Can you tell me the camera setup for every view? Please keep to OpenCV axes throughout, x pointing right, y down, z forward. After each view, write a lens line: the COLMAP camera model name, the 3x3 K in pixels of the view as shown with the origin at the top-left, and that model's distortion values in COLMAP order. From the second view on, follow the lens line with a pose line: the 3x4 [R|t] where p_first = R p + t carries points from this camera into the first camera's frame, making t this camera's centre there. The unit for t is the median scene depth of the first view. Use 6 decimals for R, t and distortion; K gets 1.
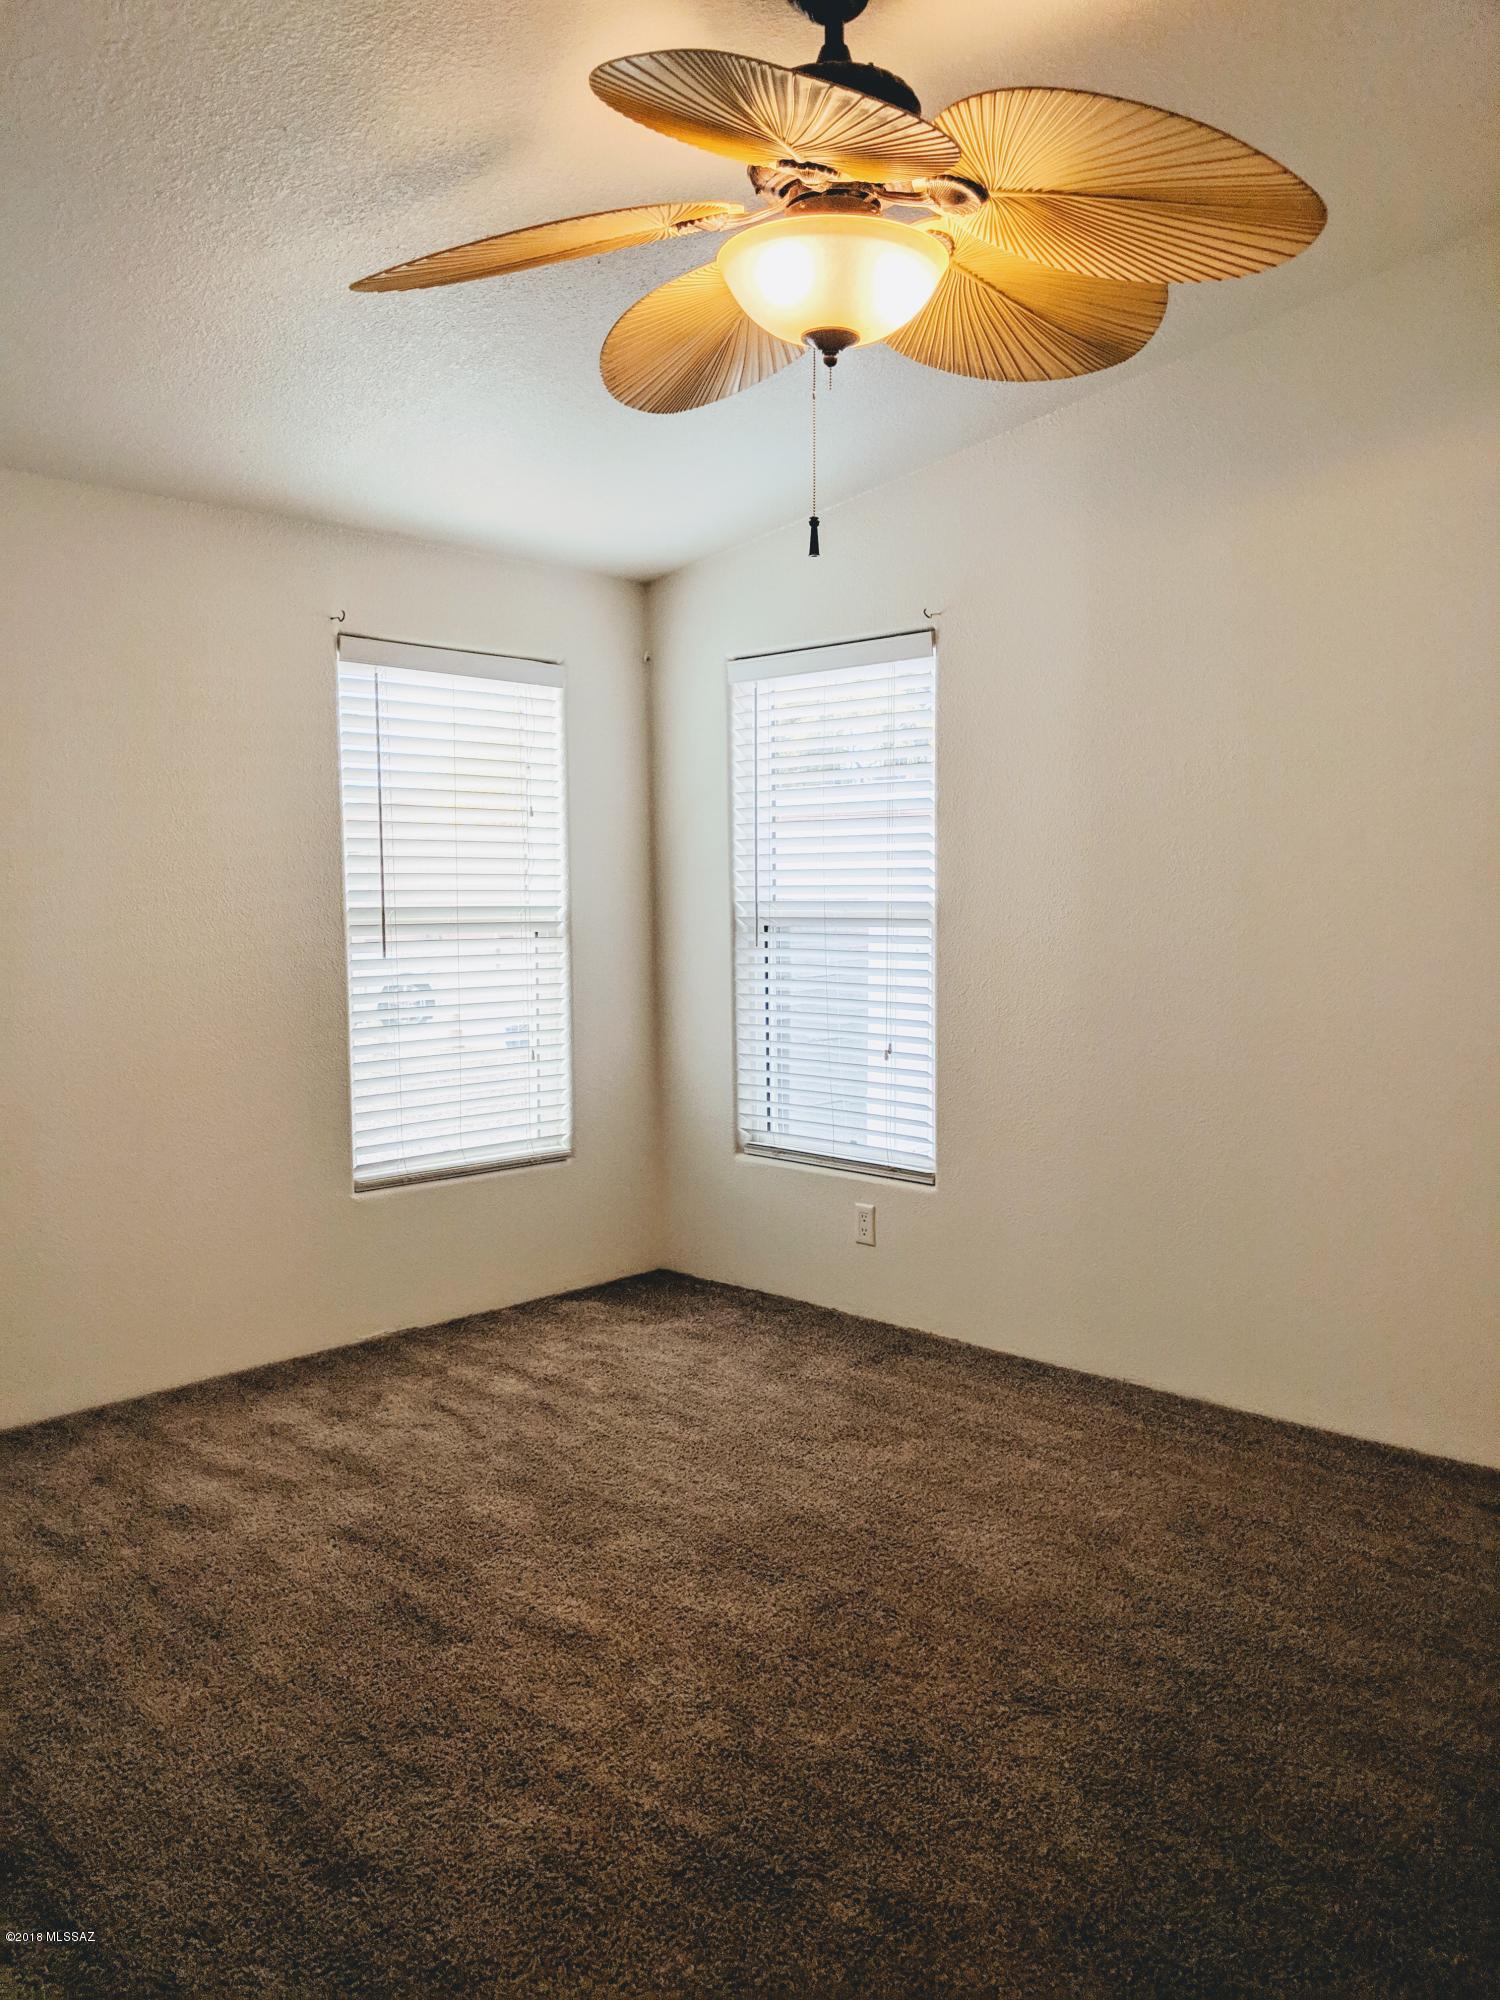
lens RADIAL K [[1632.1, 0, 750.3], [0, 1632.1, 1069.2], [0, 0, 1]] dist [0.080370, -0.187172]
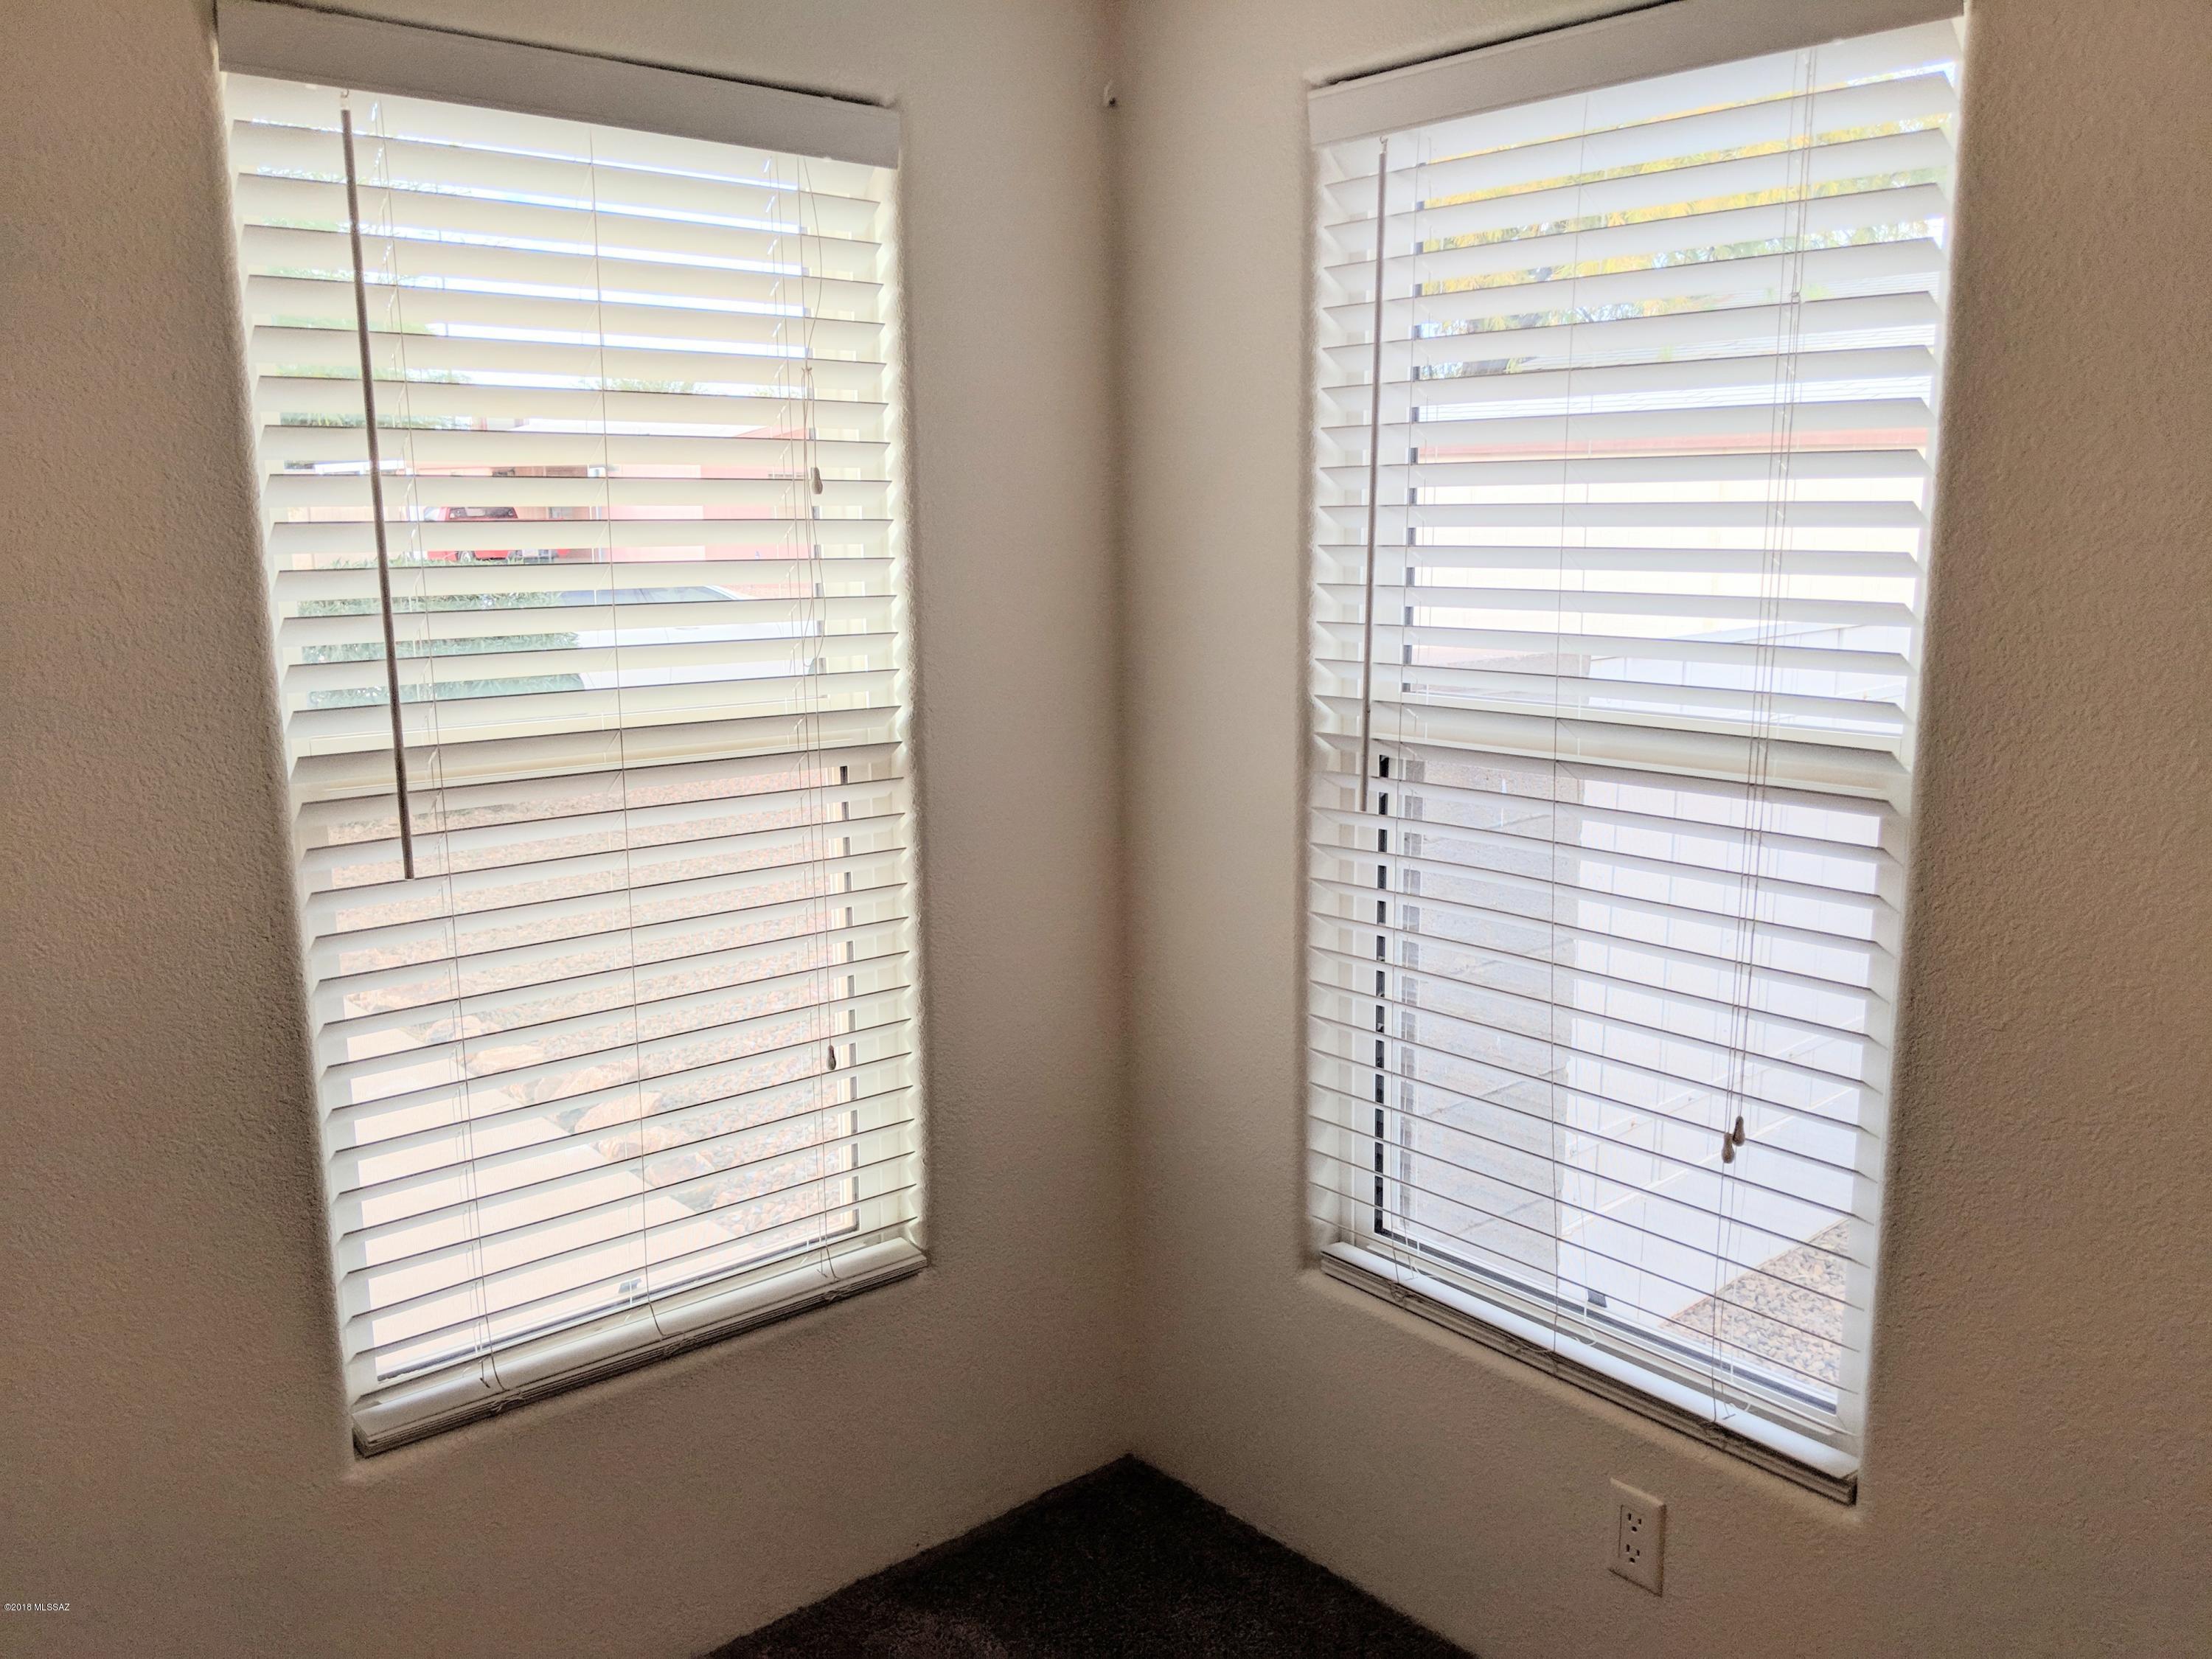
lens RADIAL K [[1779.2, 0, 1096.9], [0, 1779.2, 872.5], [0, 0, 1]] dist [0.075954, -0.146264]
pose [[0.995637, 0.017503, -0.091653, -0.023032], [-0.009229, 0.995905, 0.089936, -0.105271], [0.092852, -0.088698, 0.991721, 0.579918]]
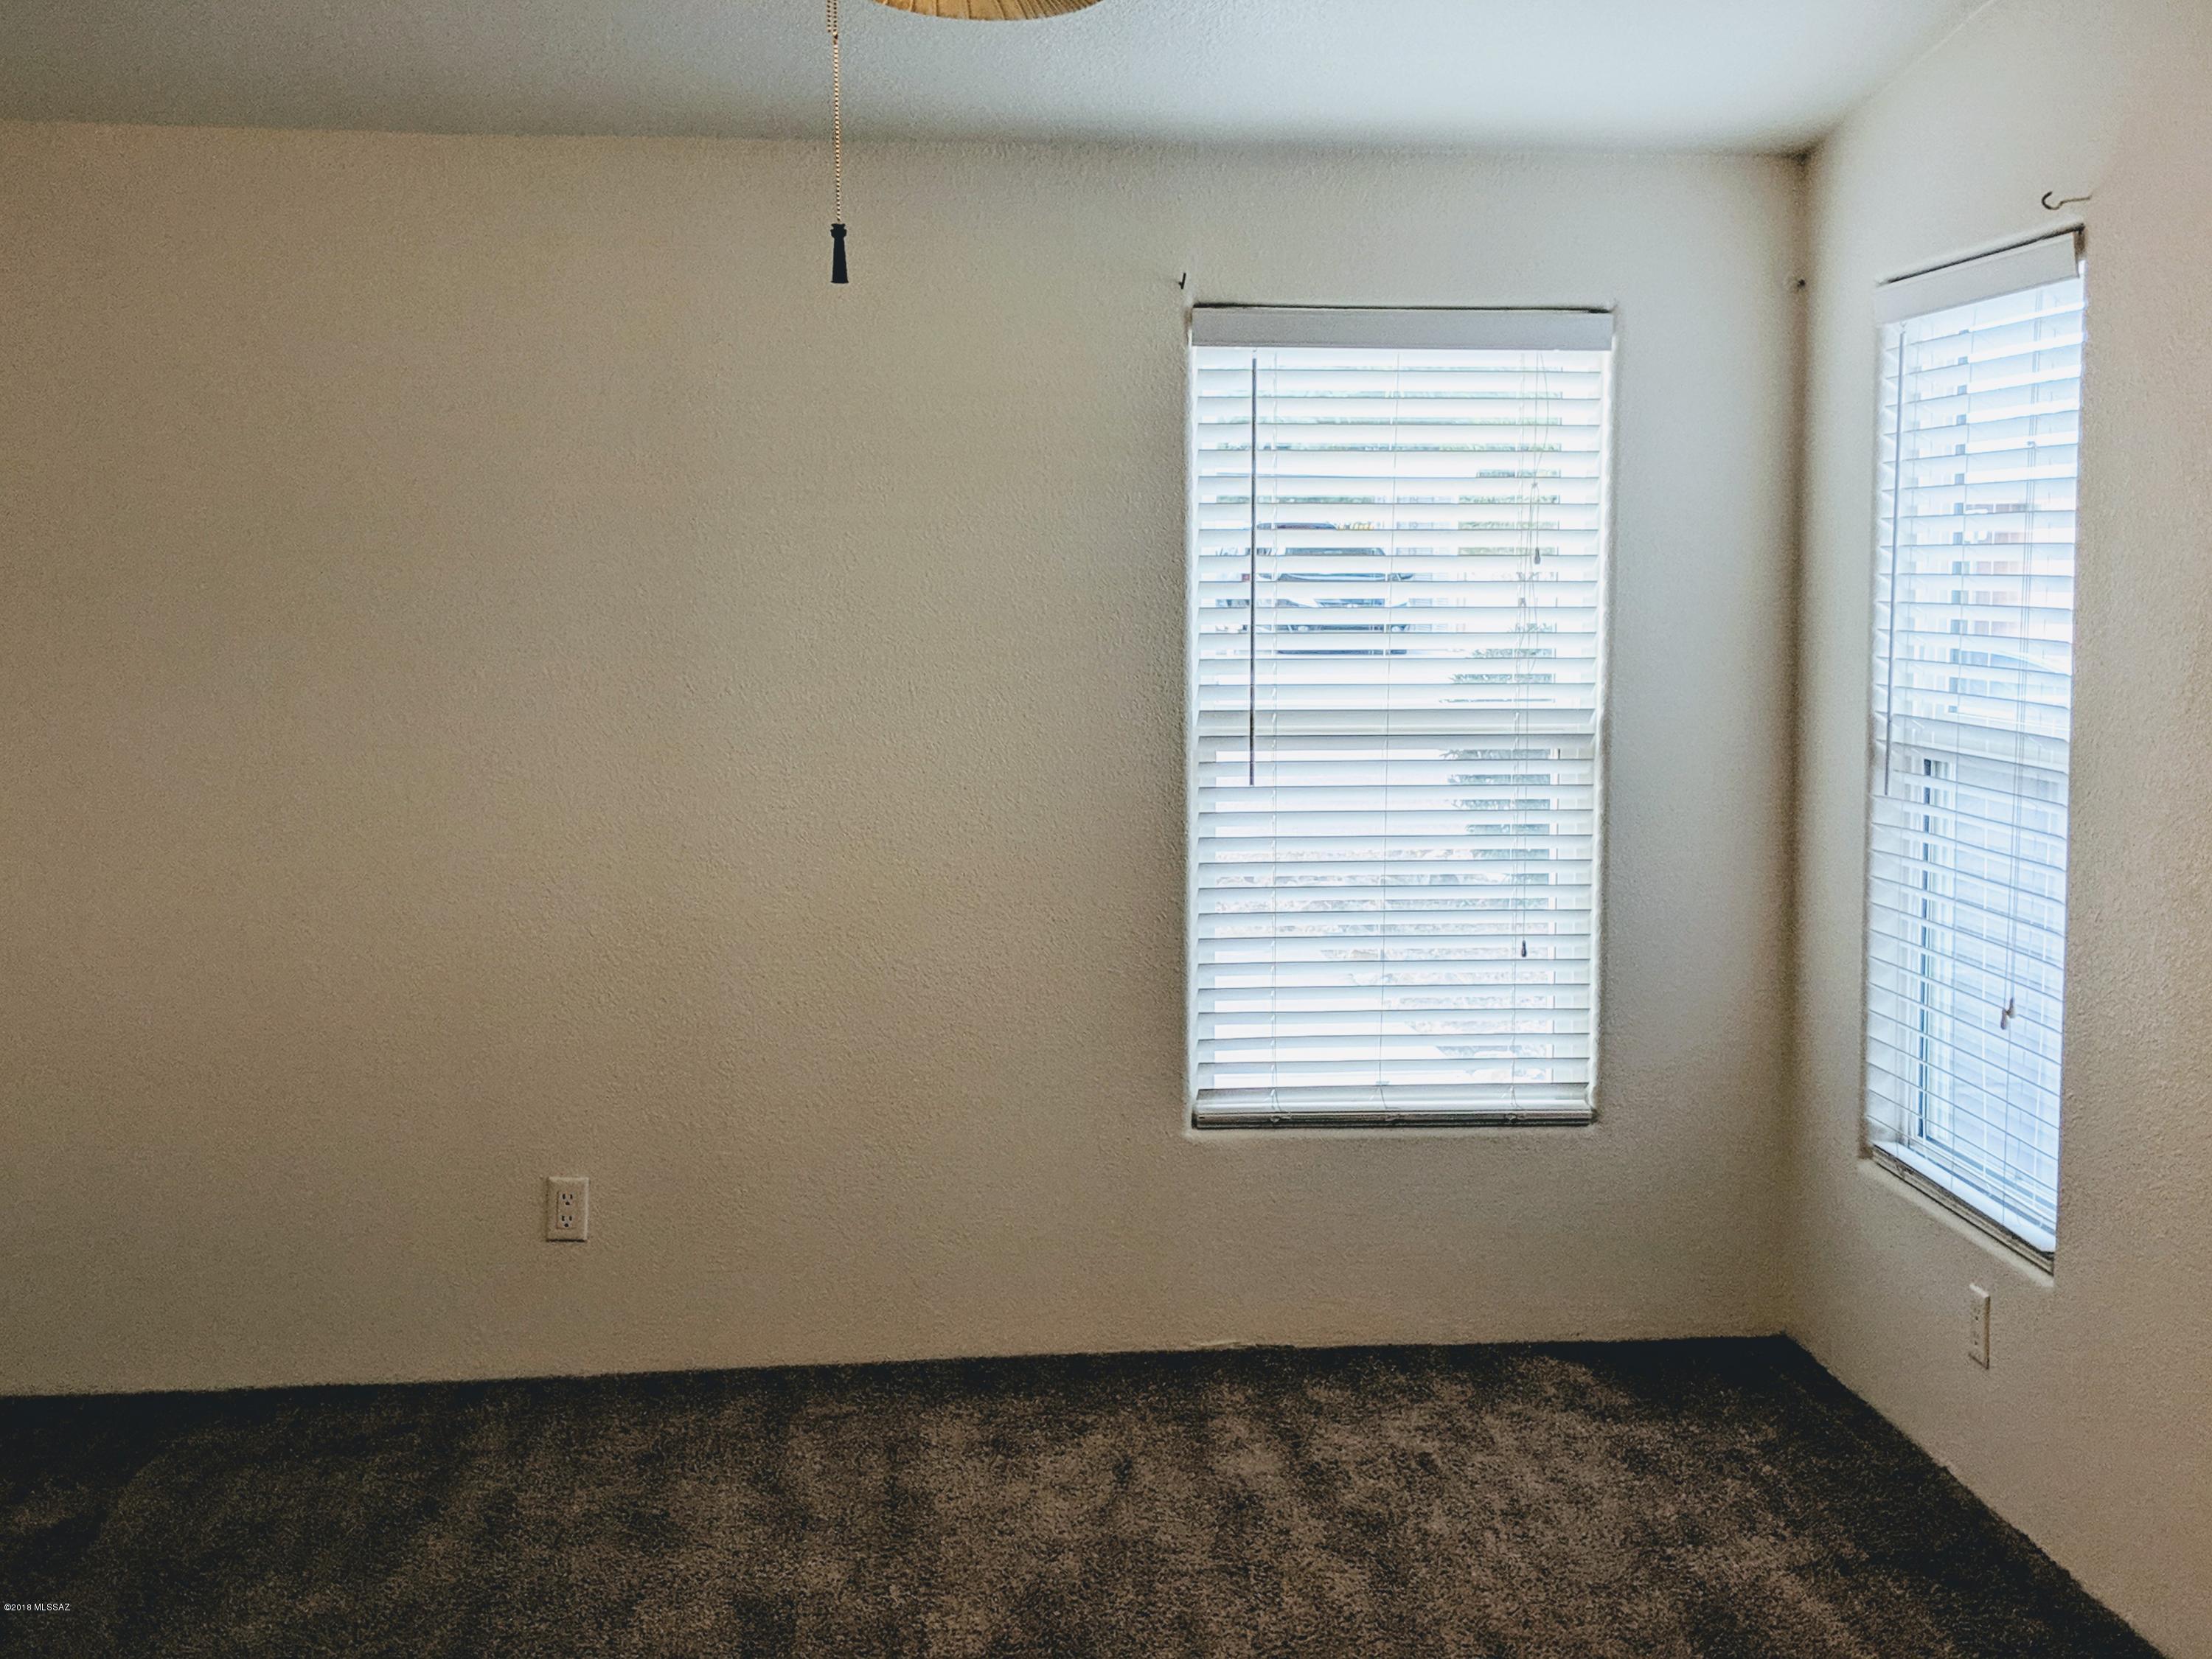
lens RADIAL K [[2693.9, 0, 1107.3], [0, 2693.9, 890.0], [0, 0, 1]] dist [0.235783, -0.875175]
pose [[0.756273, 0.084277, -0.648805, 0.434698], [-0.077537, 0.996225, 0.039024, -0.061951], [0.649645, 0.020794, 0.759953, 0.125913]]
